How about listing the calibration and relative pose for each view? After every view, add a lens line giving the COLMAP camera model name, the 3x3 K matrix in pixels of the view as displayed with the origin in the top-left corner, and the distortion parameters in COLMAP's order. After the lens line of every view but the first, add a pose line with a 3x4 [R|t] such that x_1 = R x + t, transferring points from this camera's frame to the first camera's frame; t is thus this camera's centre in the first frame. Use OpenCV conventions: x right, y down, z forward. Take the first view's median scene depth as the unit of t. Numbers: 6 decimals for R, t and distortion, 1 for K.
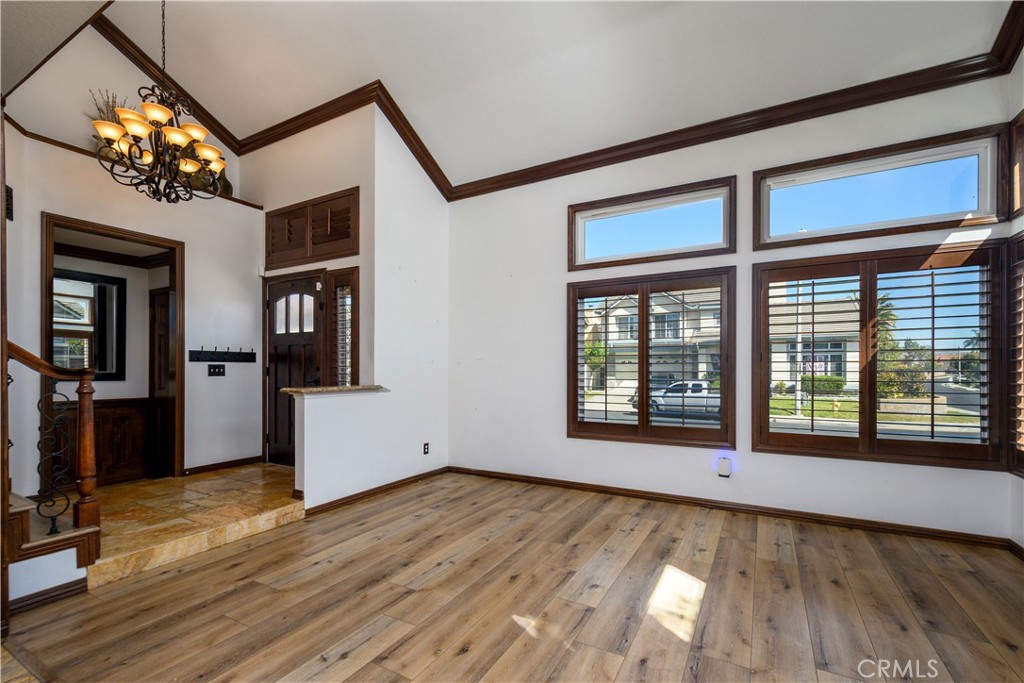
lens RADIAL K [[458.7, 0, 516.7], [0, 458.7, 371.6], [0, 0, 1]] dist [0.004635, -0.000386]
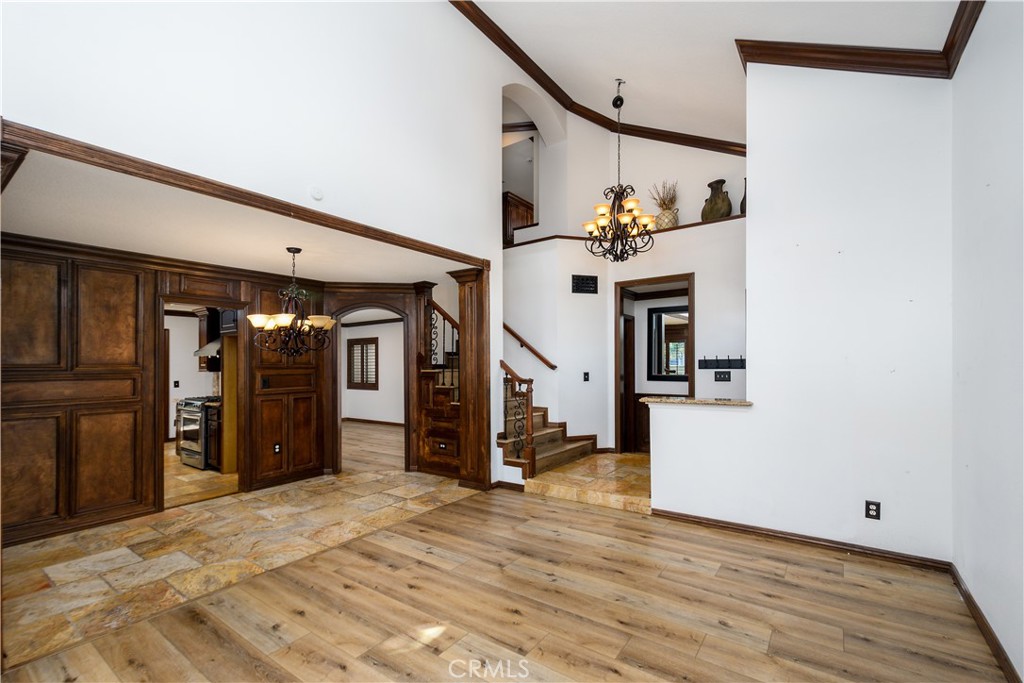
lens RADIAL K [[458.7, 0, 499.1], [0, 458.7, 360.5], [0, 0, 1]] dist [0.004635, -0.000386]
pose [[-0.148792, -0.002504, -0.988865, 0.715036], [0.005896, 0.999977, -0.003419, -0.054088], [0.988851, -0.006339, -0.148774, 0.838921]]
